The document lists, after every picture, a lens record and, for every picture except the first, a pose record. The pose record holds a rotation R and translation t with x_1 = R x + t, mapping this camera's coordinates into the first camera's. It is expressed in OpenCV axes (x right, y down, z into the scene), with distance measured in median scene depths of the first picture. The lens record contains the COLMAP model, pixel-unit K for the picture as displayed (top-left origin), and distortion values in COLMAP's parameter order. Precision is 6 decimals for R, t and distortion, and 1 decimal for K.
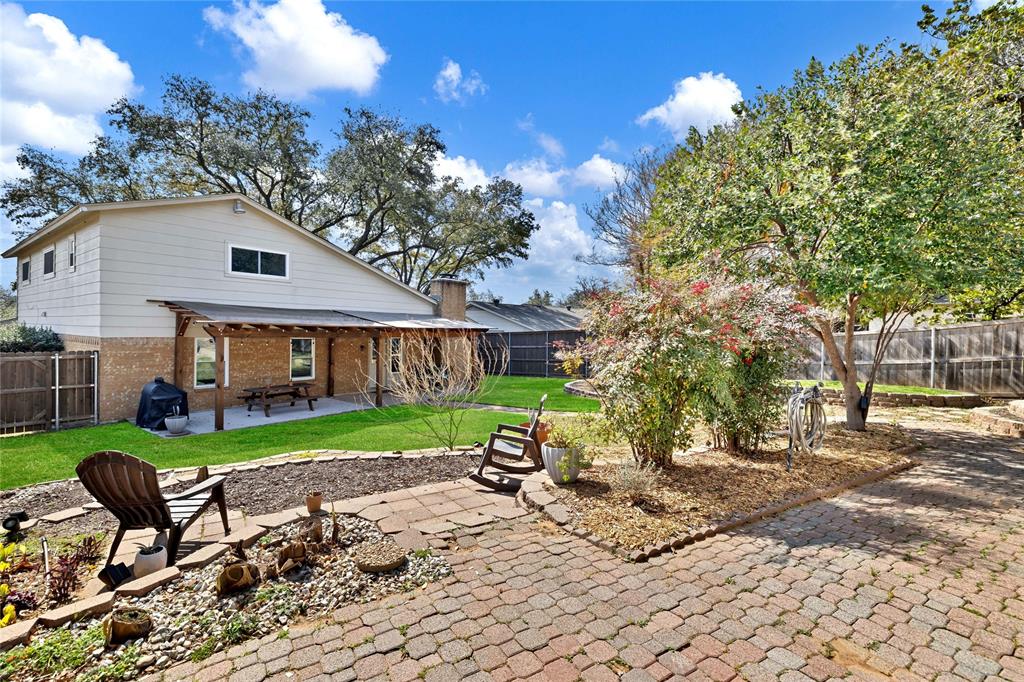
lens RADIAL K [[445.5, 0, 514.4], [0, 445.5, 334.7], [0, 0, 1]] dist [-0.000612, 0.000101]
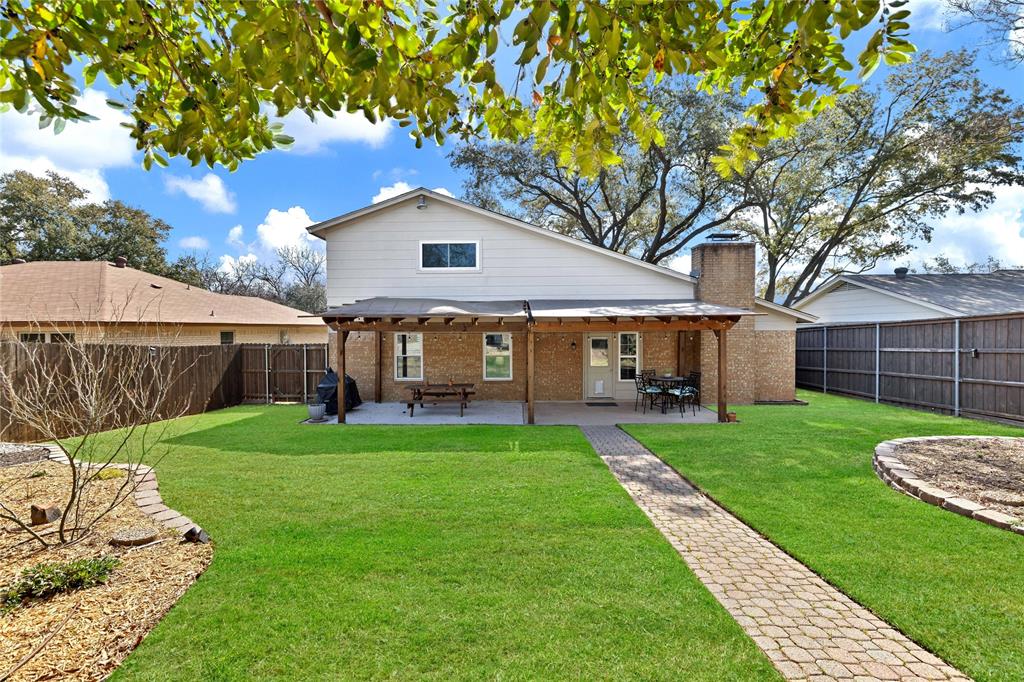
lens RADIAL K [[445.5, 0, 514.4], [0, 445.5, 334.7], [0, 0, 1]] dist [-0.000612, 0.000101]
pose [[0.576105, -0.004942, -0.817361, 0.285981], [0.005673, 0.999982, -0.002048, 0.012449], [0.817356, -0.003457, 0.576123, 0.529852]]
